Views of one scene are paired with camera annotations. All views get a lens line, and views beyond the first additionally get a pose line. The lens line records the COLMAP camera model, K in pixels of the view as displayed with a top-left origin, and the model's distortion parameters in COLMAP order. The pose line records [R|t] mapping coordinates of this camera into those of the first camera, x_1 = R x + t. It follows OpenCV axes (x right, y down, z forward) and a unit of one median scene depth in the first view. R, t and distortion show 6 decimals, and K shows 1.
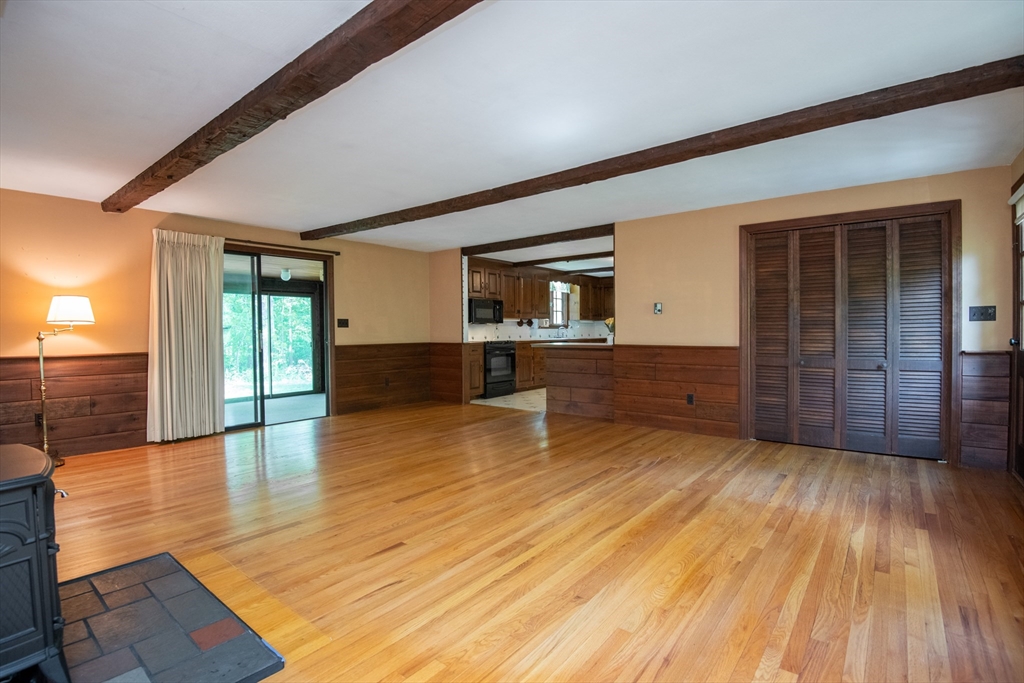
lens RADIAL K [[465.0, 0, 509.4], [0, 465.0, 339.8], [0, 0, 1]] dist [-0.002583, -0.003629]
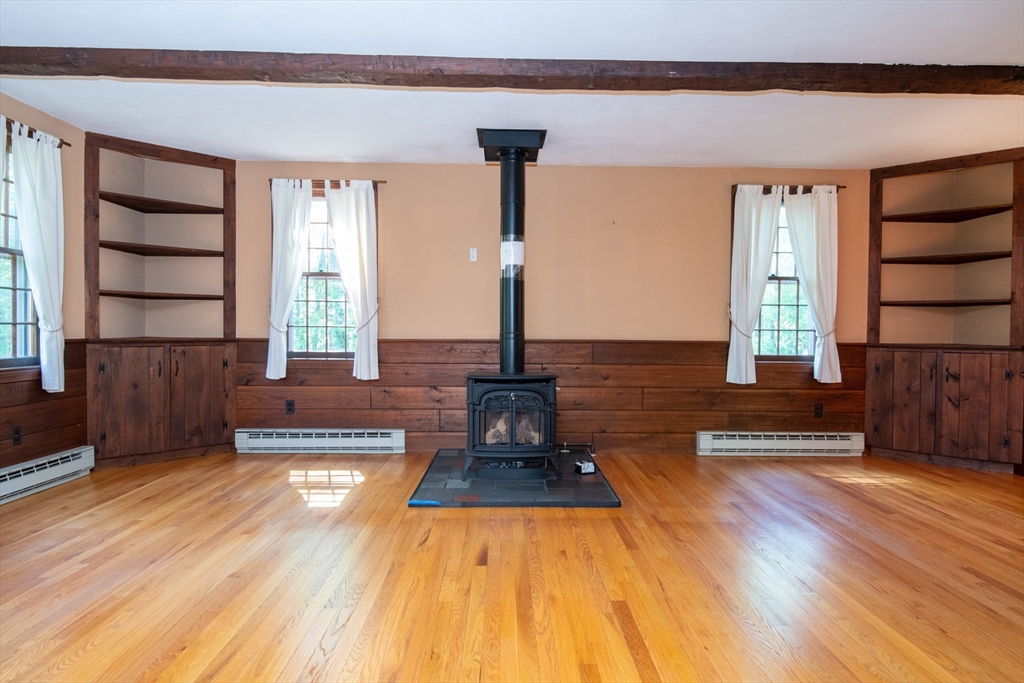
lens RADIAL K [[627.1, 0, 514.6], [0, 627.1, 338.8], [0, 0, 1]] dist [-0.009389, -0.000791]
pose [[-0.765966, 0.010105, -0.642802, 0.266794], [-0.016795, 0.999221, 0.035722, 0.000934], [0.642662, 0.038158, -0.765199, 1.157475]]
